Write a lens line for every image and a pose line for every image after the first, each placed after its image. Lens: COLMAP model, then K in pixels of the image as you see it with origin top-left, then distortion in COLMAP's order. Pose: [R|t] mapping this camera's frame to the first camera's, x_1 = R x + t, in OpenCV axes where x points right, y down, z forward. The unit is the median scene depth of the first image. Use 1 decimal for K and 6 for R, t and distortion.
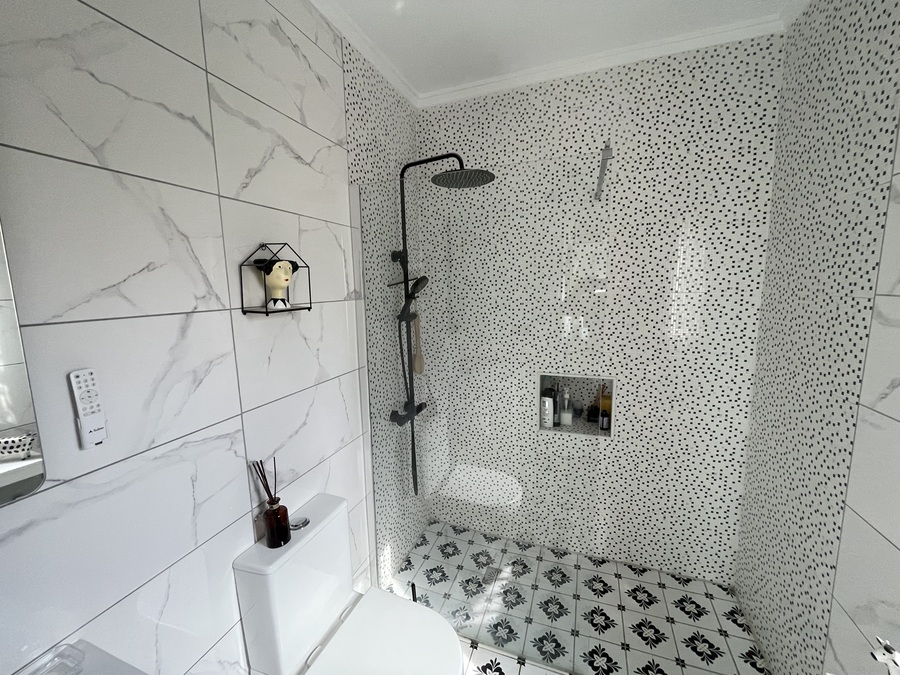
lens RADIAL K [[365.2, 0, 448.4], [0, 365.2, 337.8], [0, 0, 1]] dist [-0.003280, 0.000396]
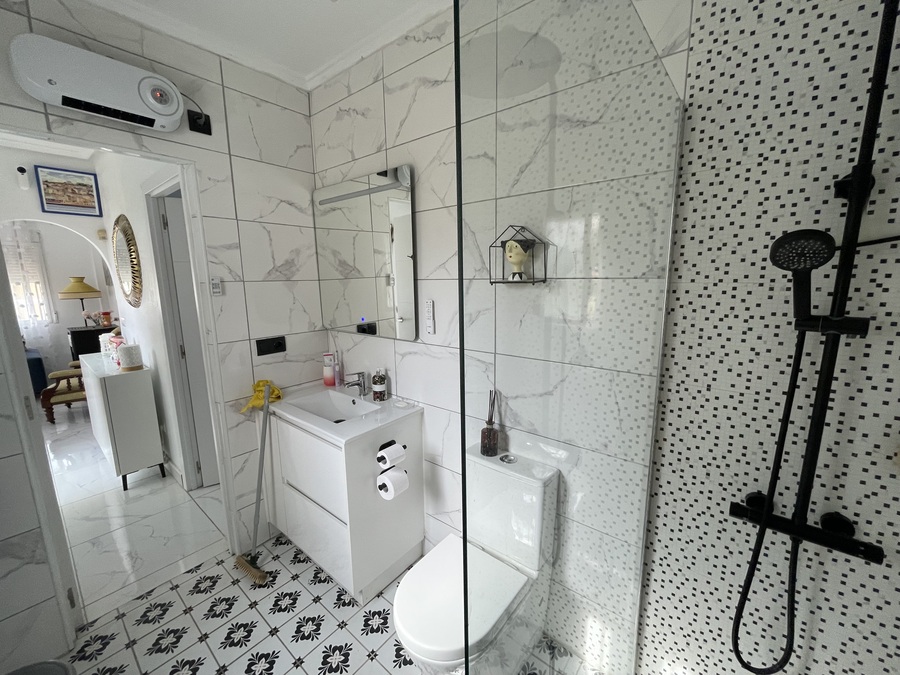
lens RADIAL K [[365.2, 0, 448.4], [0, 365.2, 337.8], [0, 0, 1]] dist [-0.003280, 0.000396]
pose [[-0.325279, 0.188155, -0.926710, 0.774080], [-0.112495, 0.965345, 0.235486, -0.160008], [0.938903, 0.180849, -0.292840, 1.198742]]
